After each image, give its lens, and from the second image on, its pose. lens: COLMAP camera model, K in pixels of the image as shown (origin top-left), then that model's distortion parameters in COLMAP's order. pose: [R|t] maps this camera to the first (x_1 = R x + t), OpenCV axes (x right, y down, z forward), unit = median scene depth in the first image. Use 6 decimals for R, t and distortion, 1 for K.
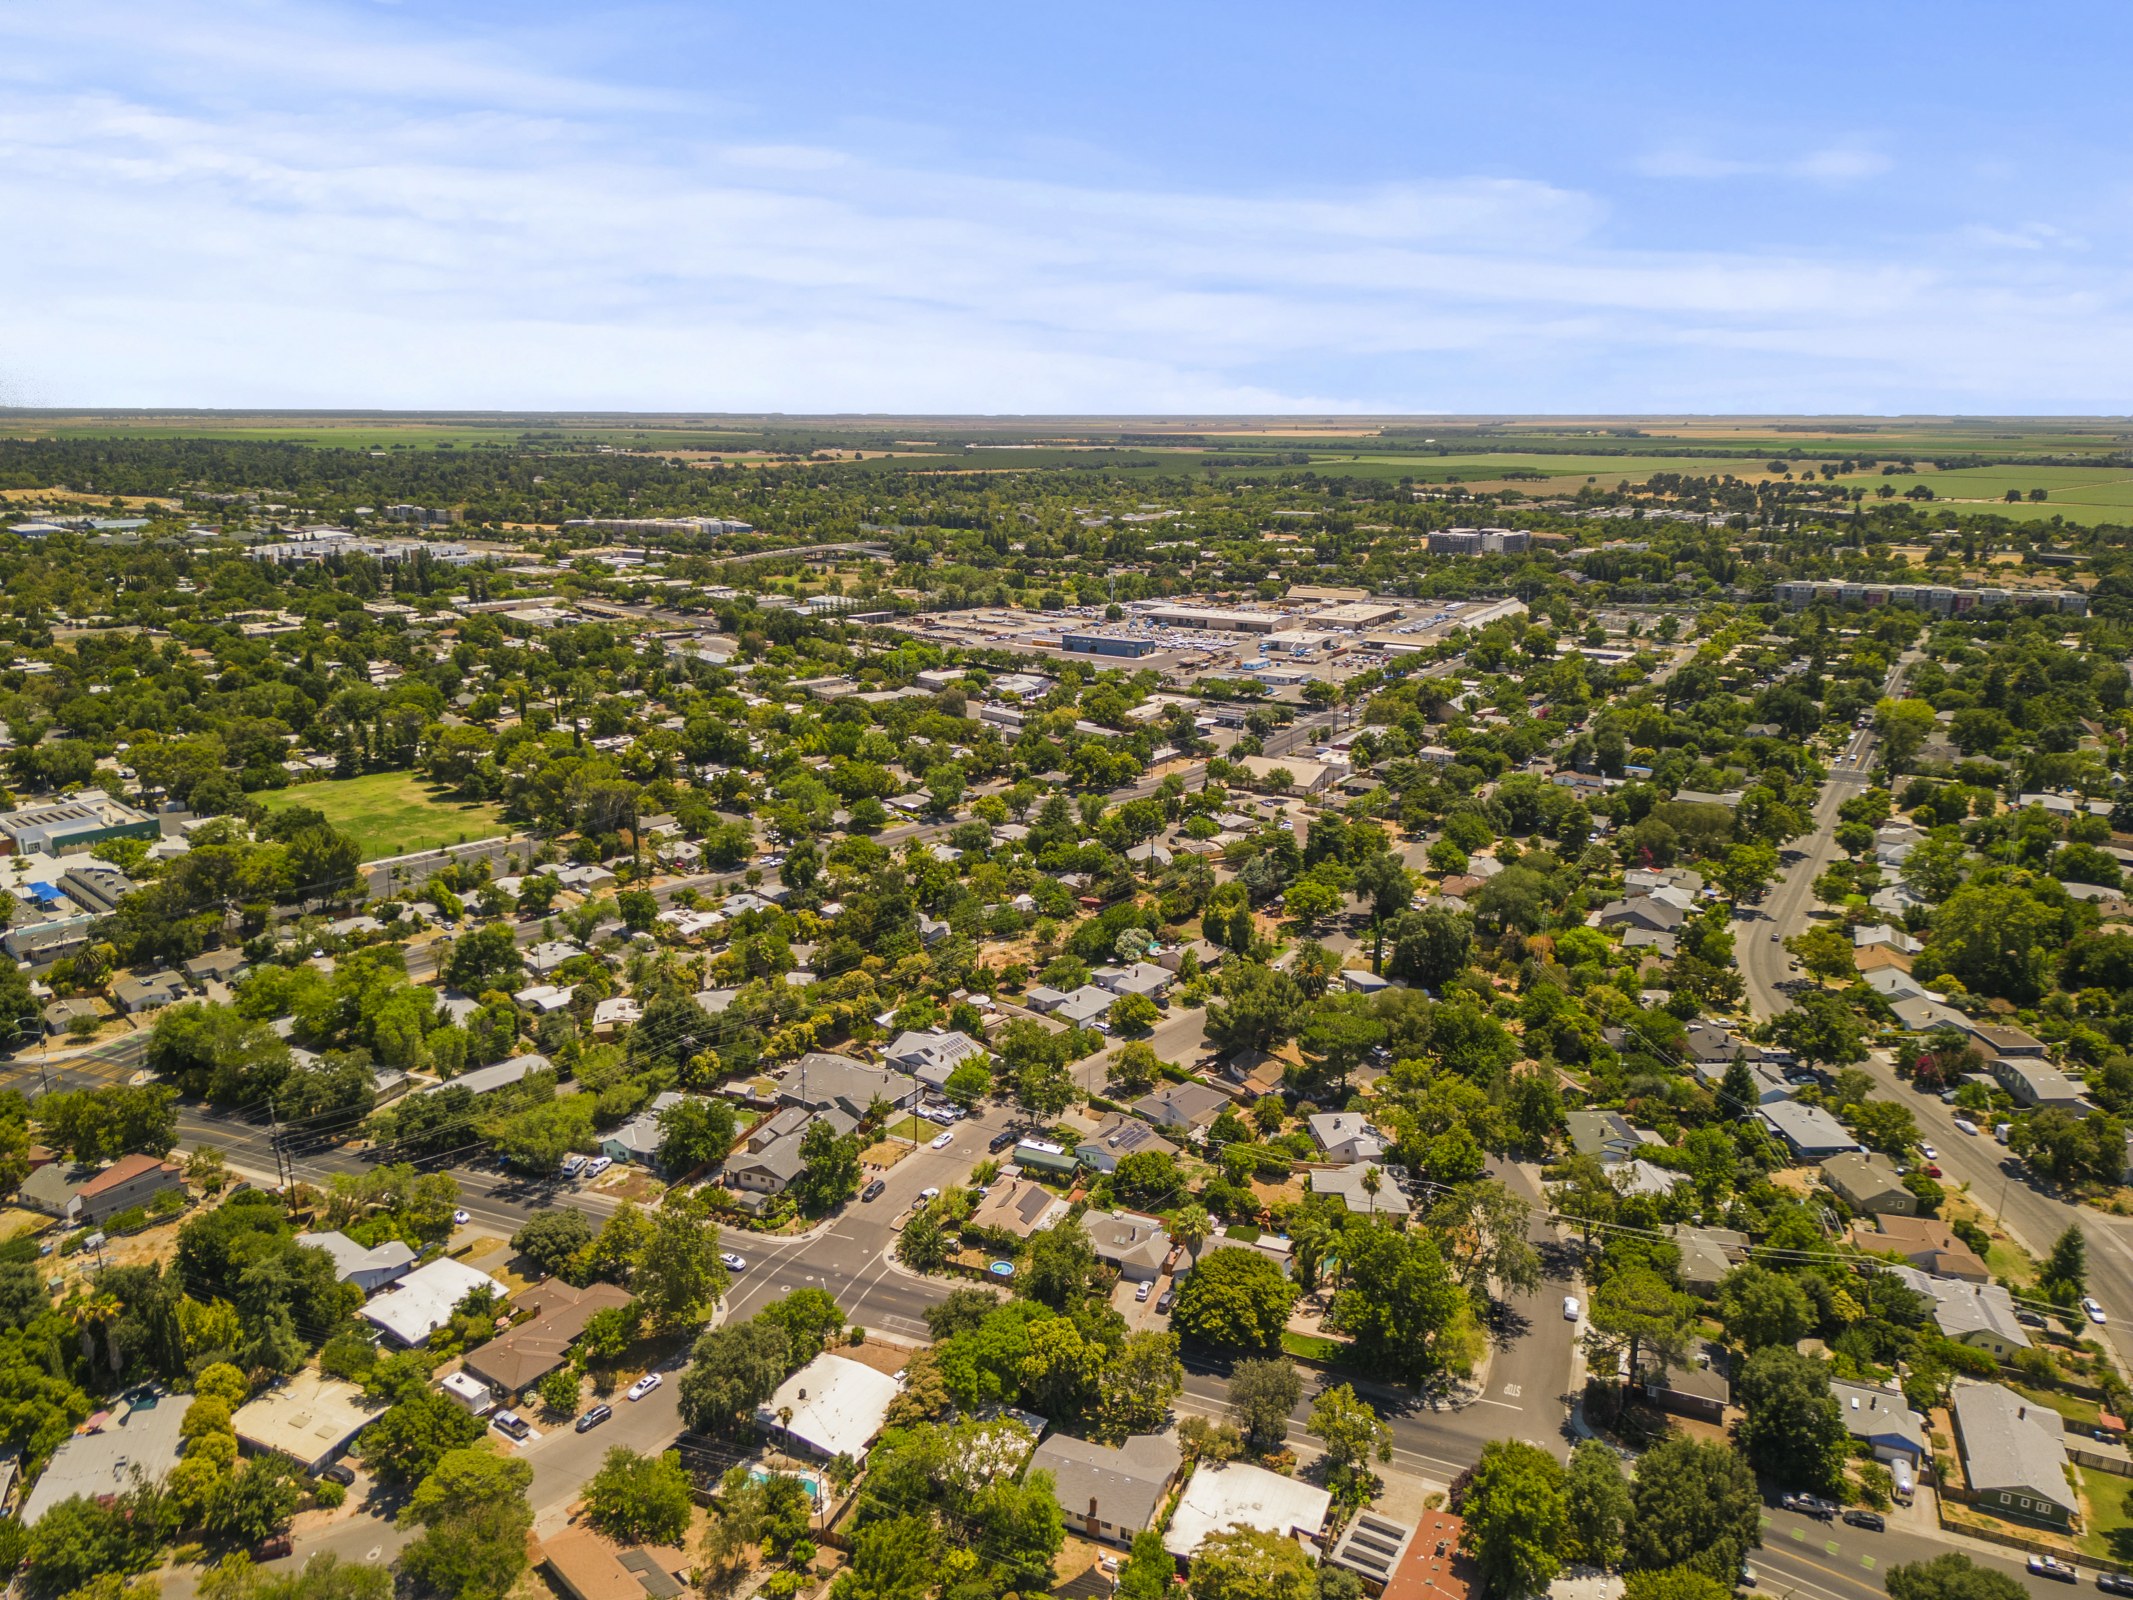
lens RADIAL K [[1493.6, 0, 1066.5], [0, 1493.6, 800.0], [0, 0, 1]] dist [0.078588, -0.116058]
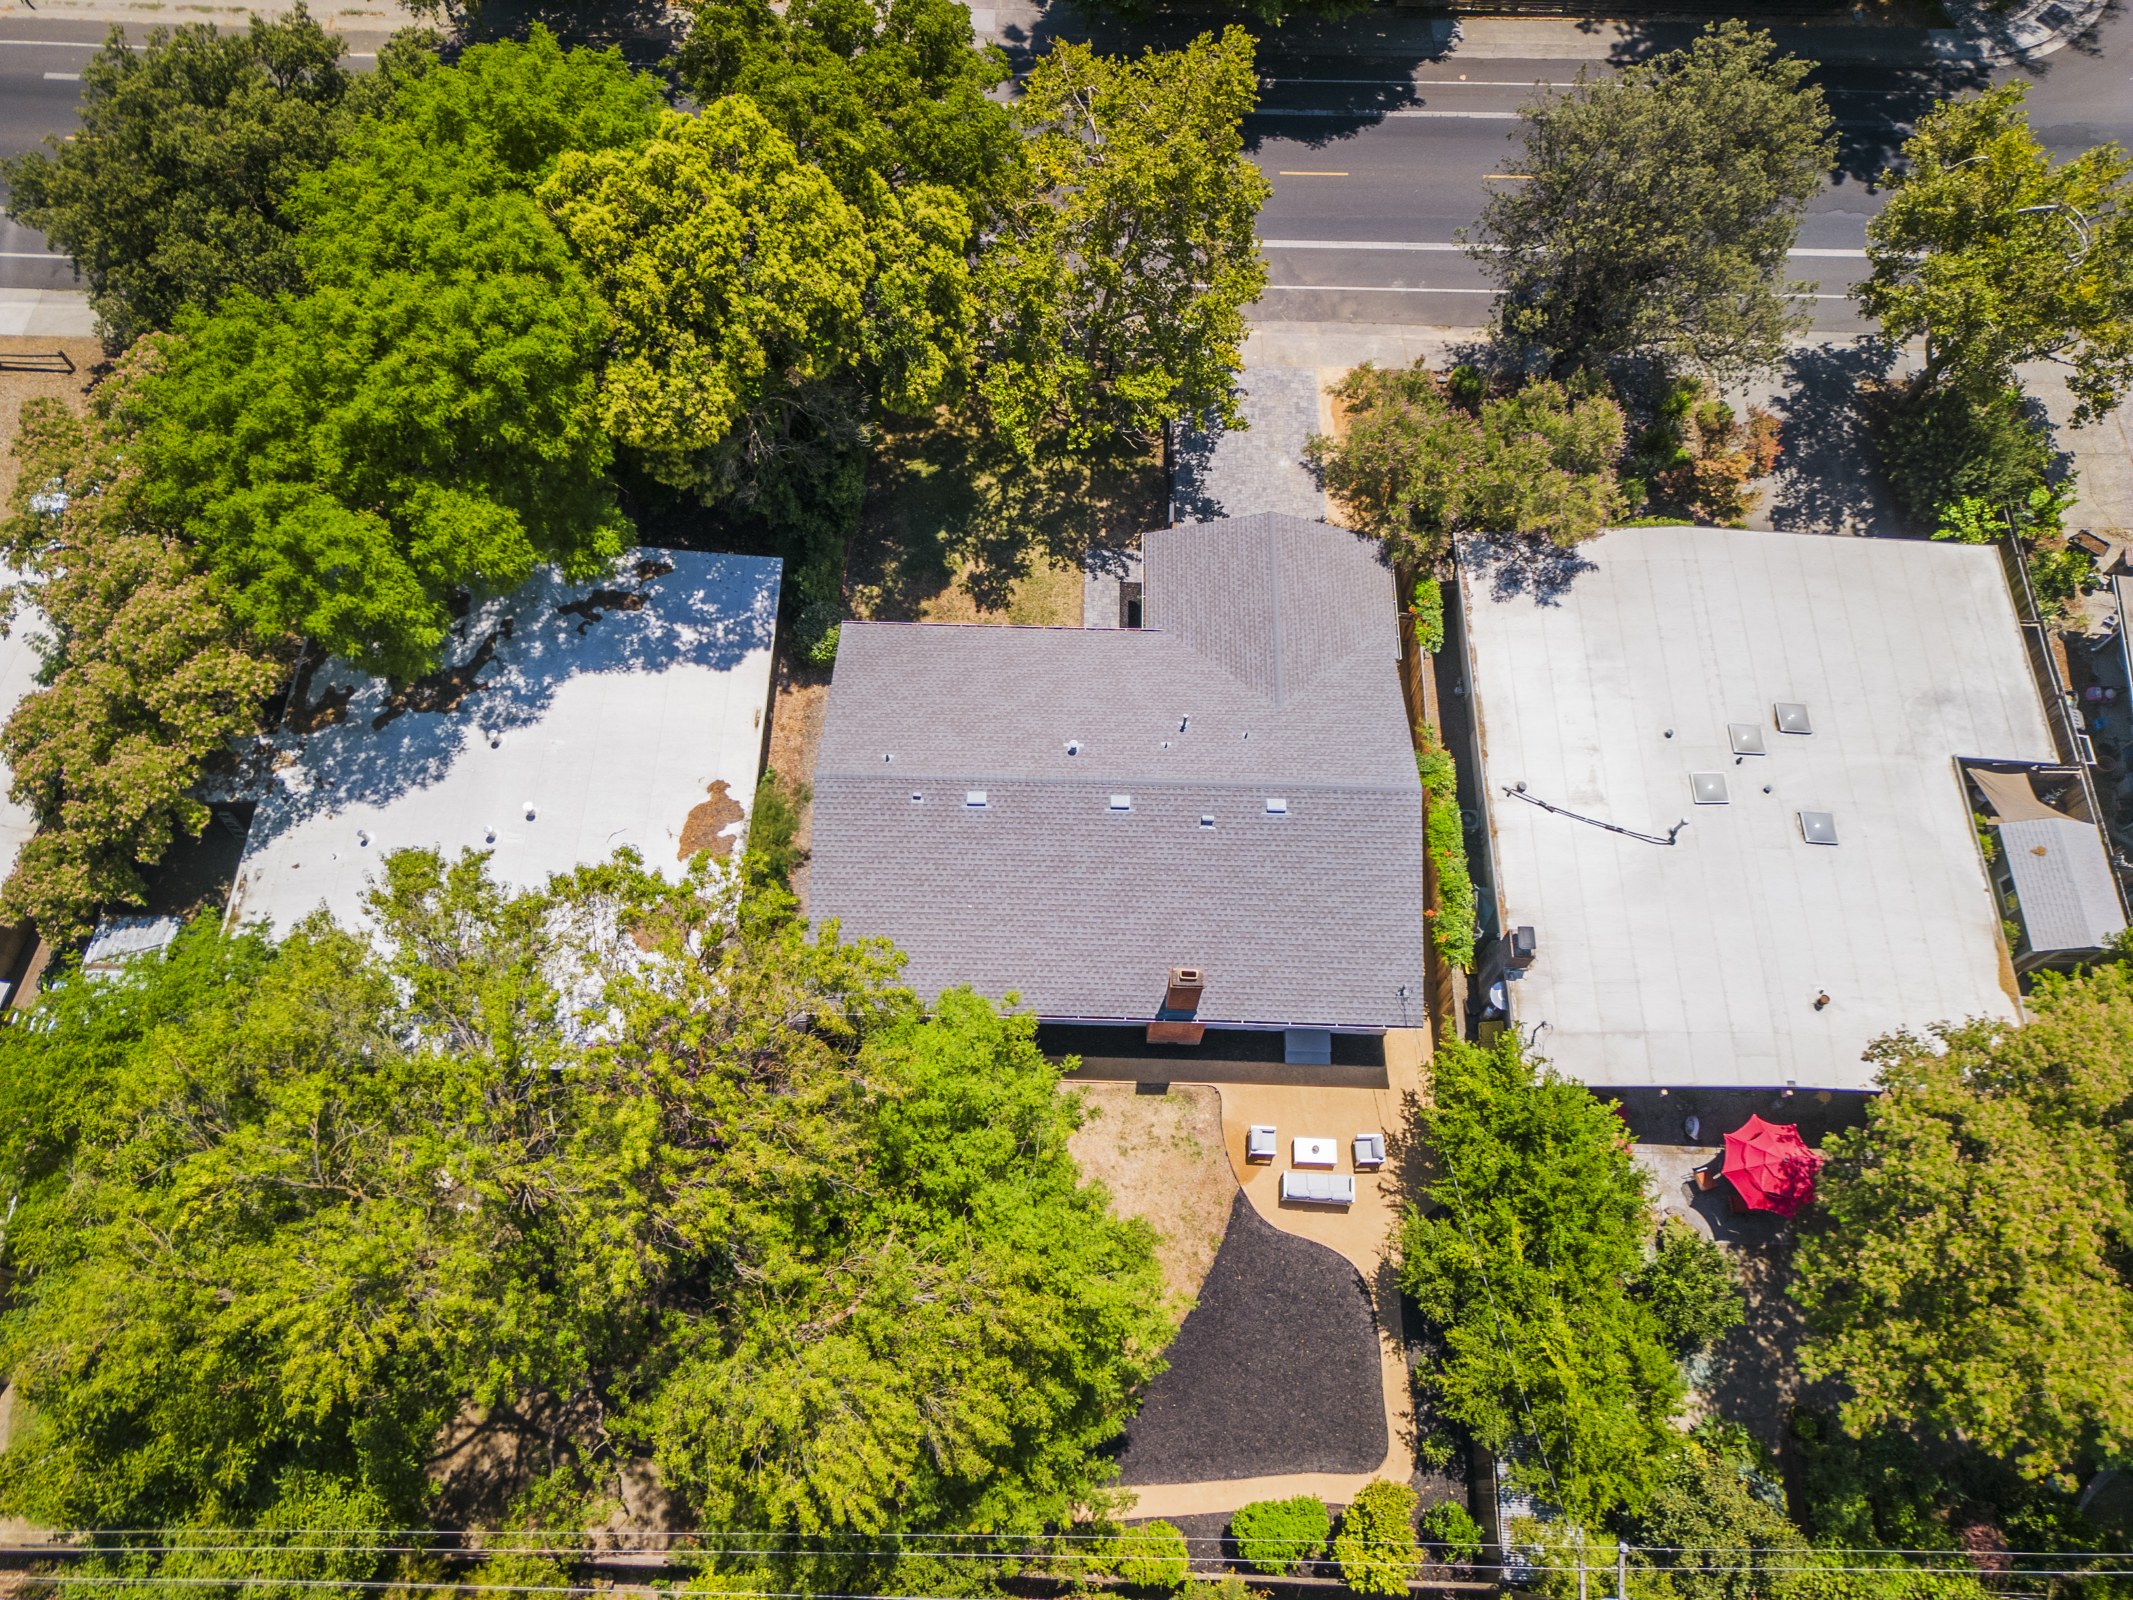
lens RADIAL K [[1493.6, 0, 1066.5], [0, 1493.6, 800.0], [0, 0, 1]] dist [0.078588, -0.116058]
pose [[0.928177, -0.334639, 0.162801, -0.021172], [0.086089, 0.618690, 0.780904, 0.257285], [-0.362044, -0.710802, 0.603063, 0.818401]]
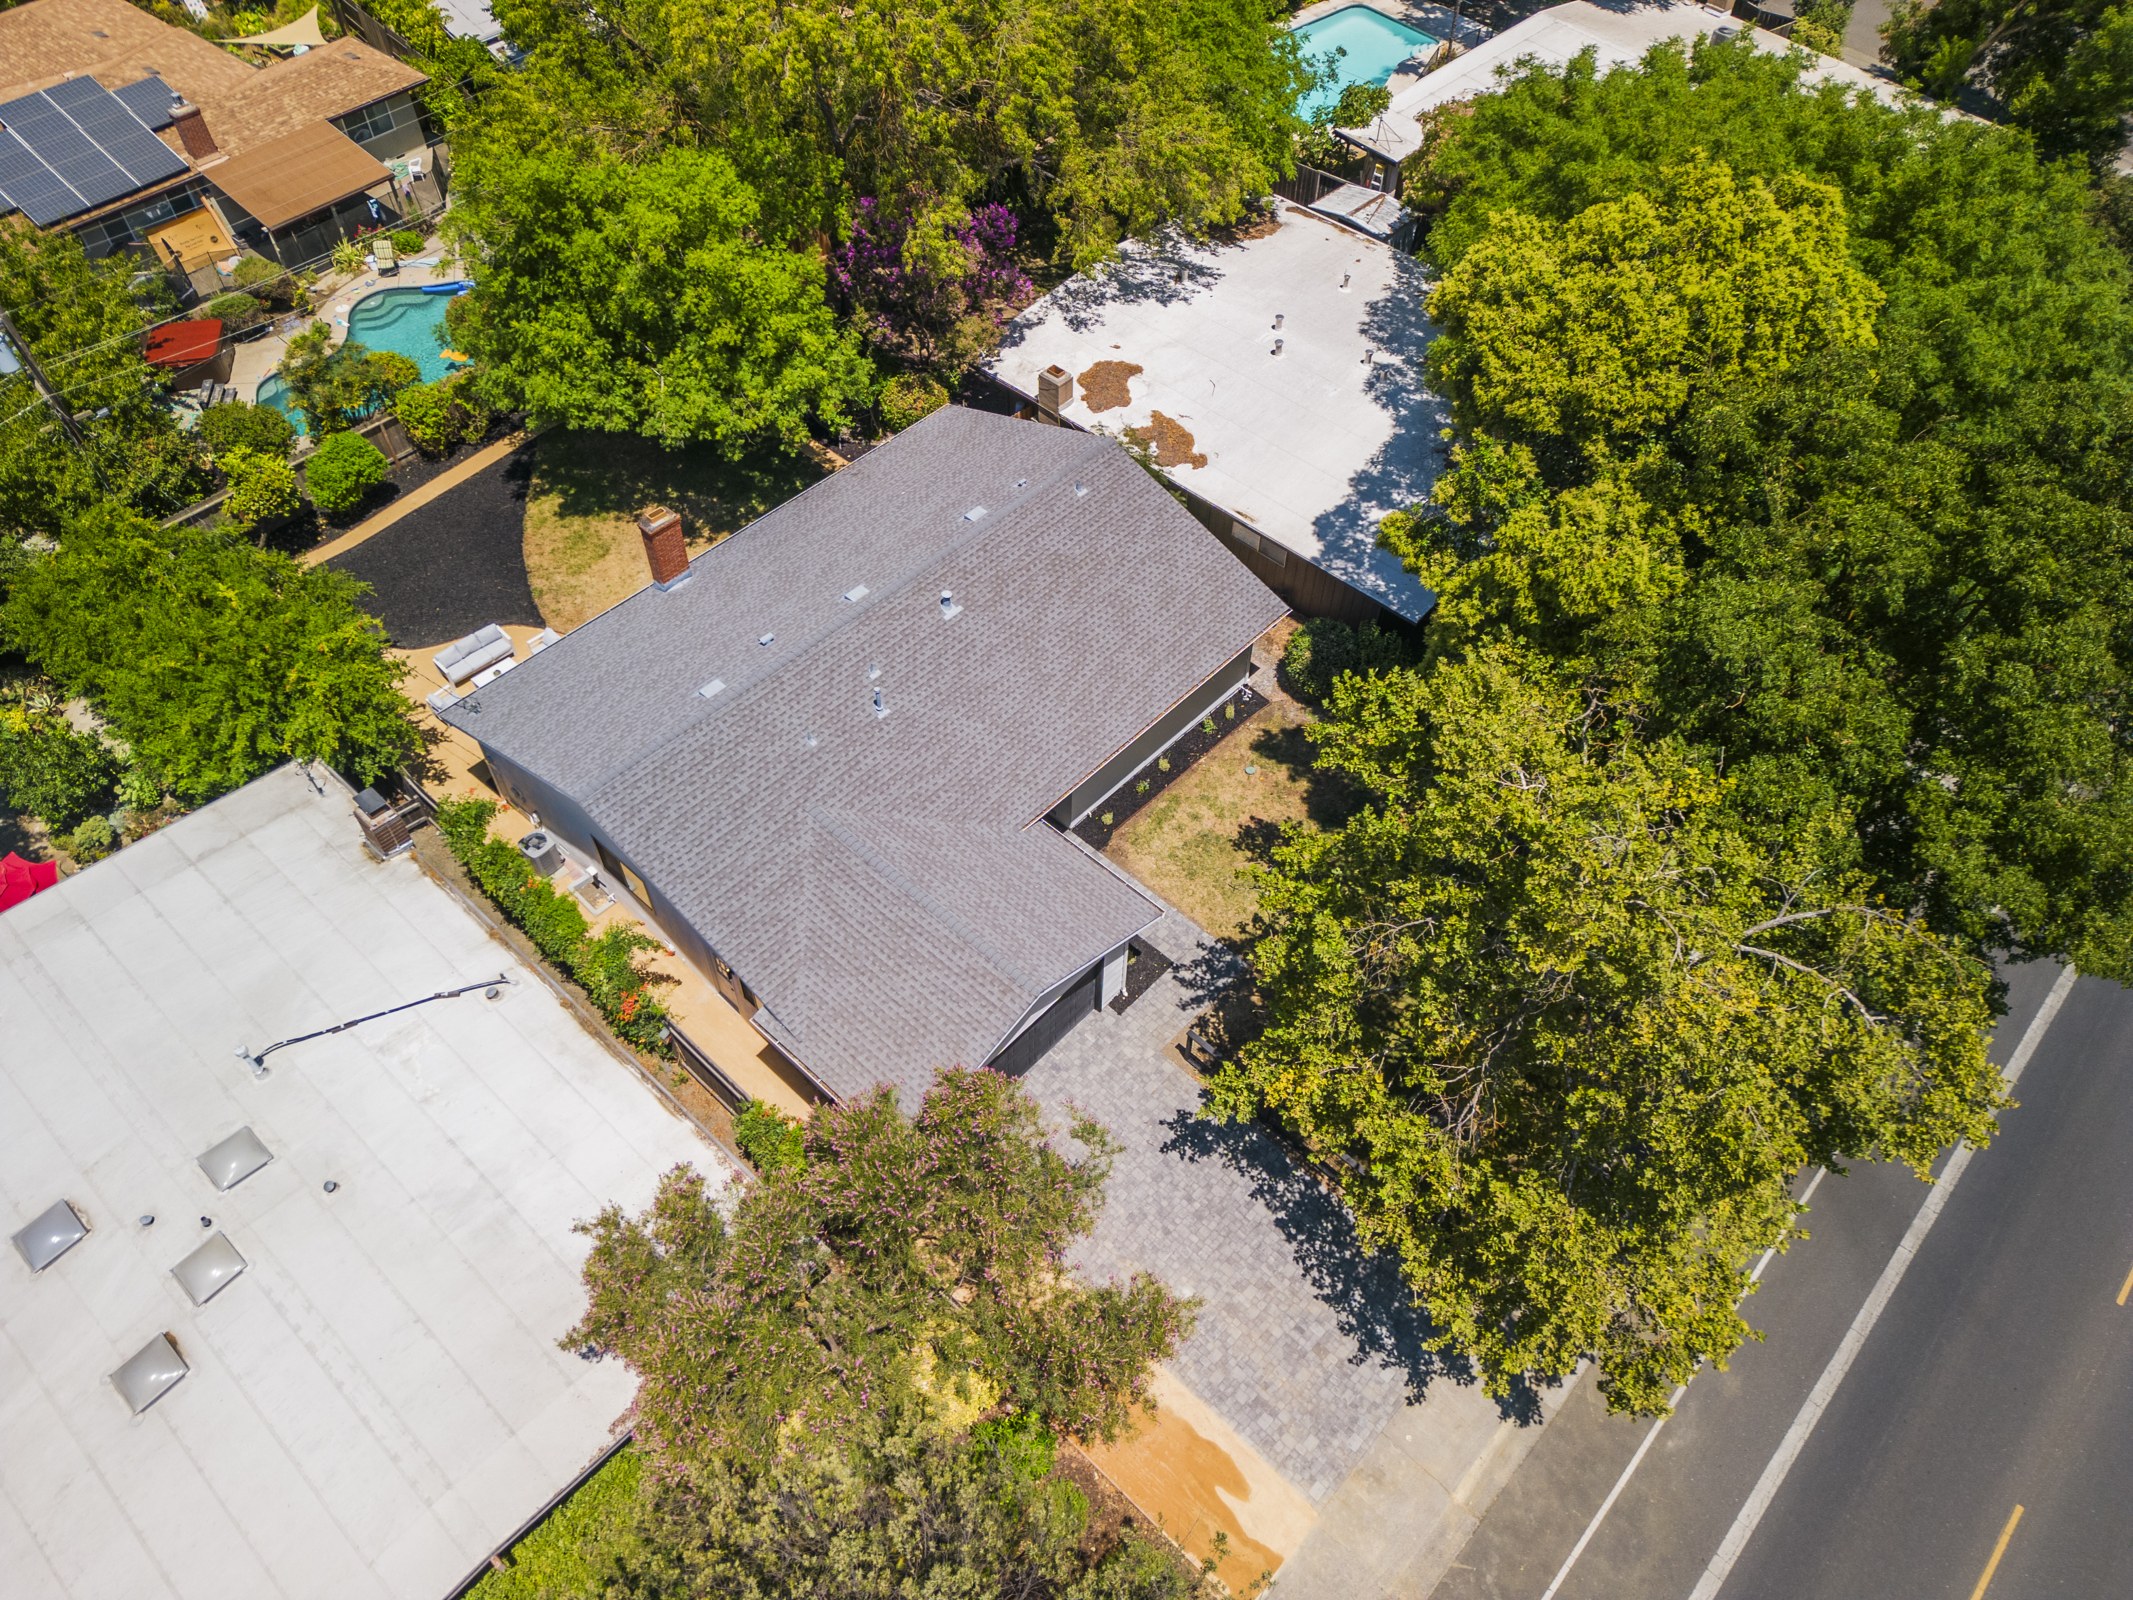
lens RADIAL K [[1502.5, 0, 1066.5], [0, 1502.5, 800.0], [0, 0, 1]] dist [0.080819, -0.076750]
pose [[-0.339086, 0.718936, -0.606755, 0.132642], [-0.247954, 0.553861, 0.794831, 0.283554], [0.907491, 0.419964, -0.009544, 0.970323]]
